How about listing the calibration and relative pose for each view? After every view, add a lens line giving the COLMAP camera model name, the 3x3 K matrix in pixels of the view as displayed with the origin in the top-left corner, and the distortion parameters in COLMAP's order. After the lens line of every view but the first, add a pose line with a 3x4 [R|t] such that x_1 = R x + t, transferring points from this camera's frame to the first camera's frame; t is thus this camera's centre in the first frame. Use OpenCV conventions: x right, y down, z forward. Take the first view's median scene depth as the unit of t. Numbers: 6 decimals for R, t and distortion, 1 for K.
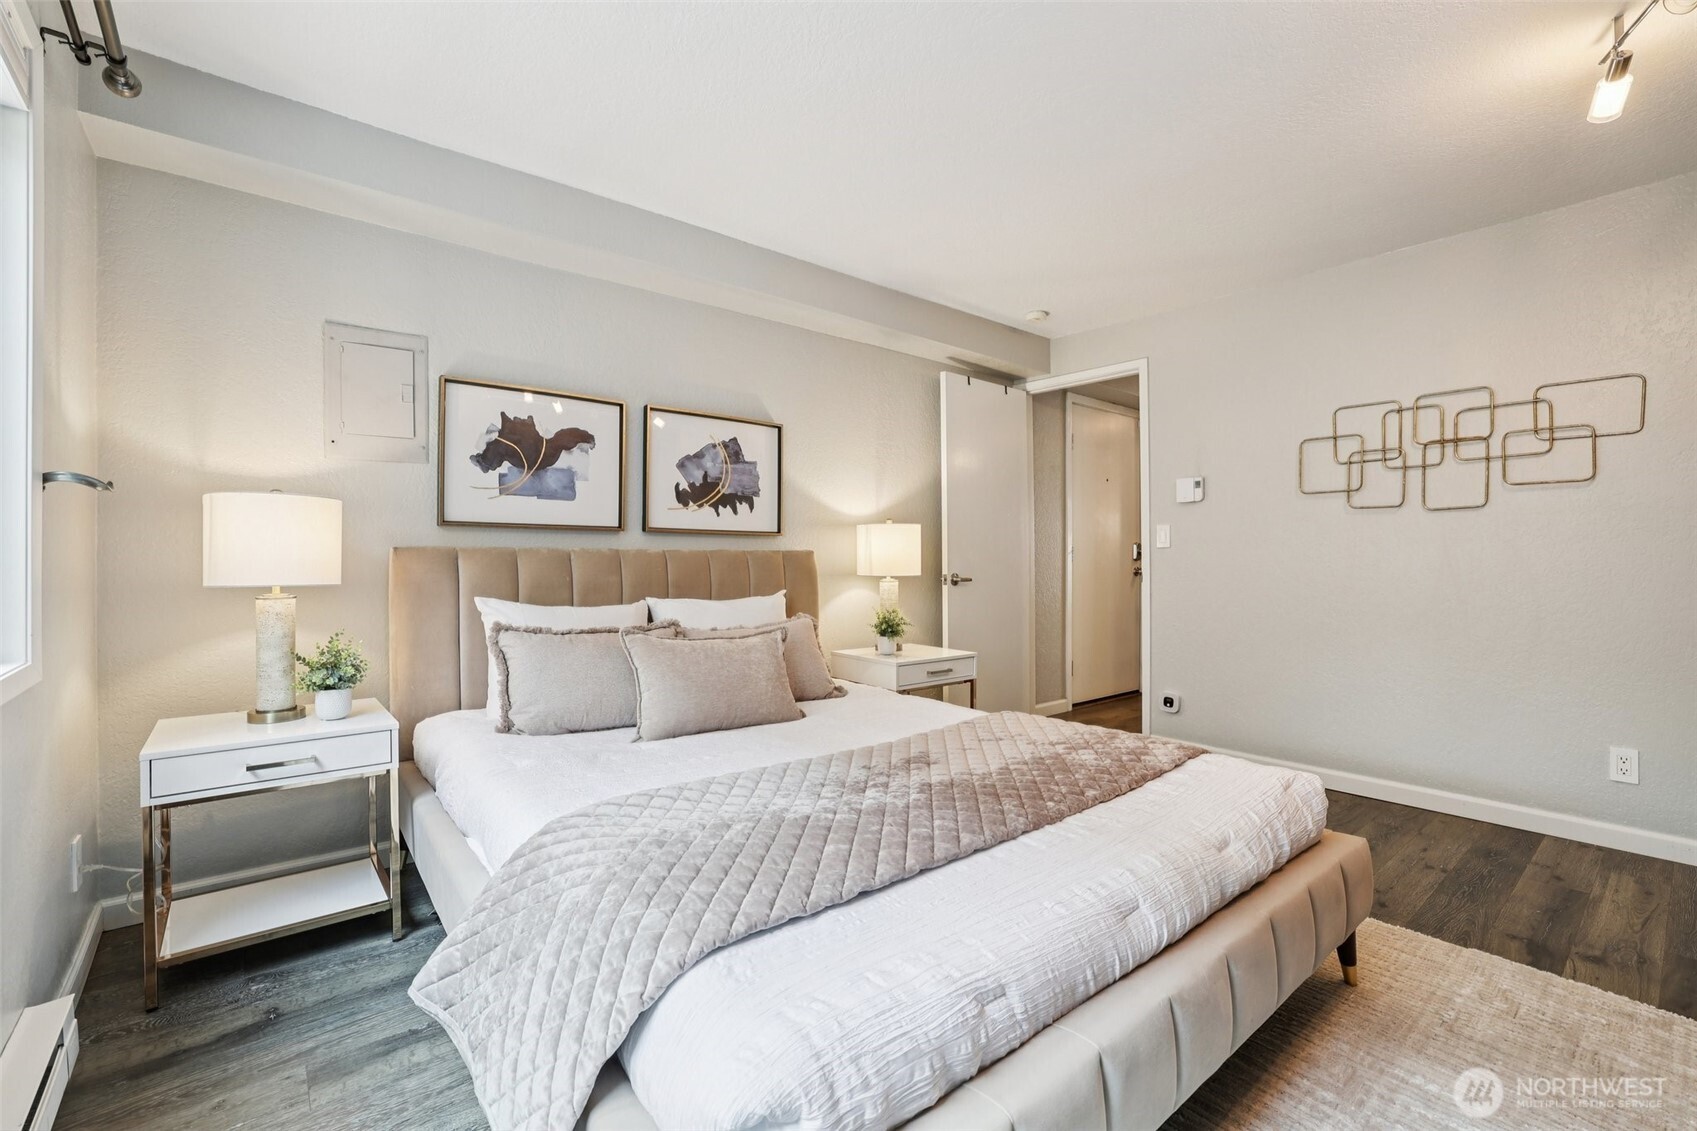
lens RADIAL K [[735.0, 0, 839.9], [0, 735.0, 565.2], [0, 0, 1]] dist [-0.047168, 0.016780]
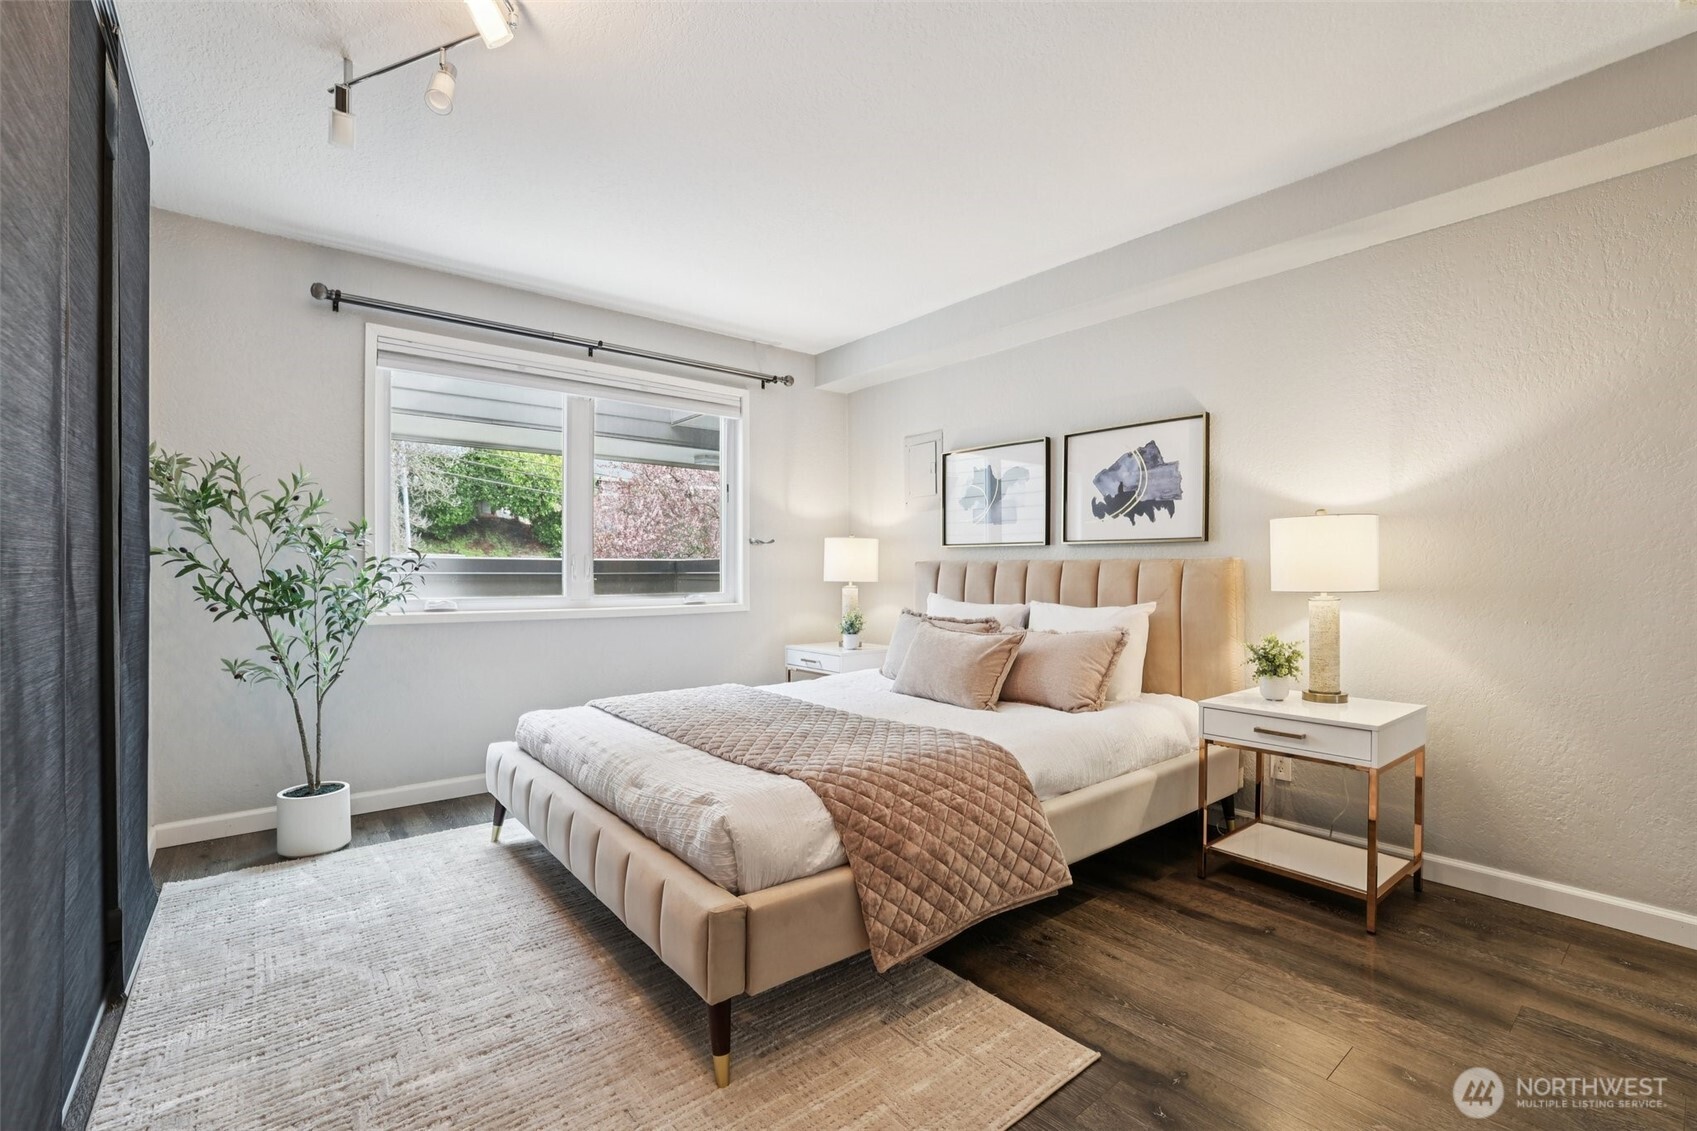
lens RADIAL K [[735.0, 0, 839.9], [0, 735.0, 565.2], [0, 0, 1]] dist [-0.047168, 0.016780]
pose [[-0.016984, -0.000168, -0.999856, 0.831535], [-0.004465, 0.999990, -0.000092, -0.011022], [0.999846, 0.004463, -0.016985, 0.627709]]
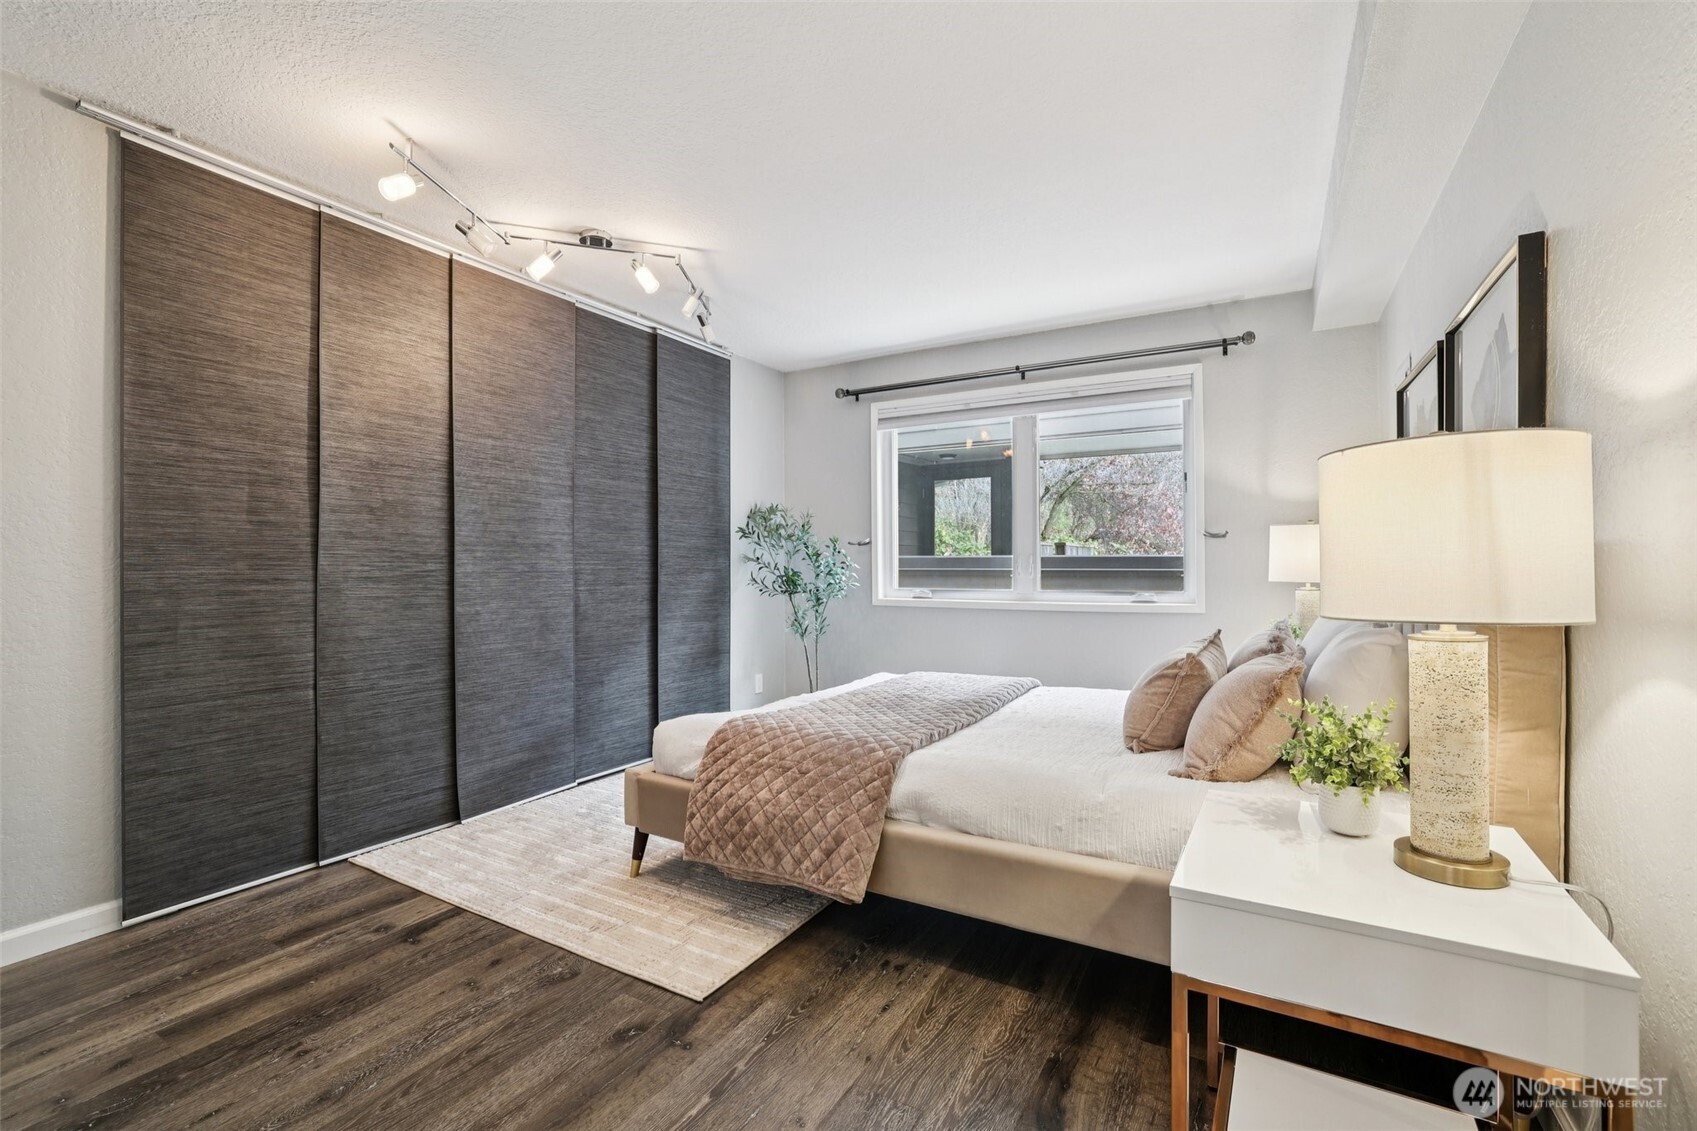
lens RADIAL K [[732.9, 0, 838.5], [0, 732.9, 553.8], [0, 0, 1]] dist [-0.049948, 0.018474]
pose [[-0.942233, 0.002658, -0.334949, 0.436552], [0.007074, 0.999903, -0.011966, -0.013031], [0.334885, -0.013644, -0.942160, 1.333928]]
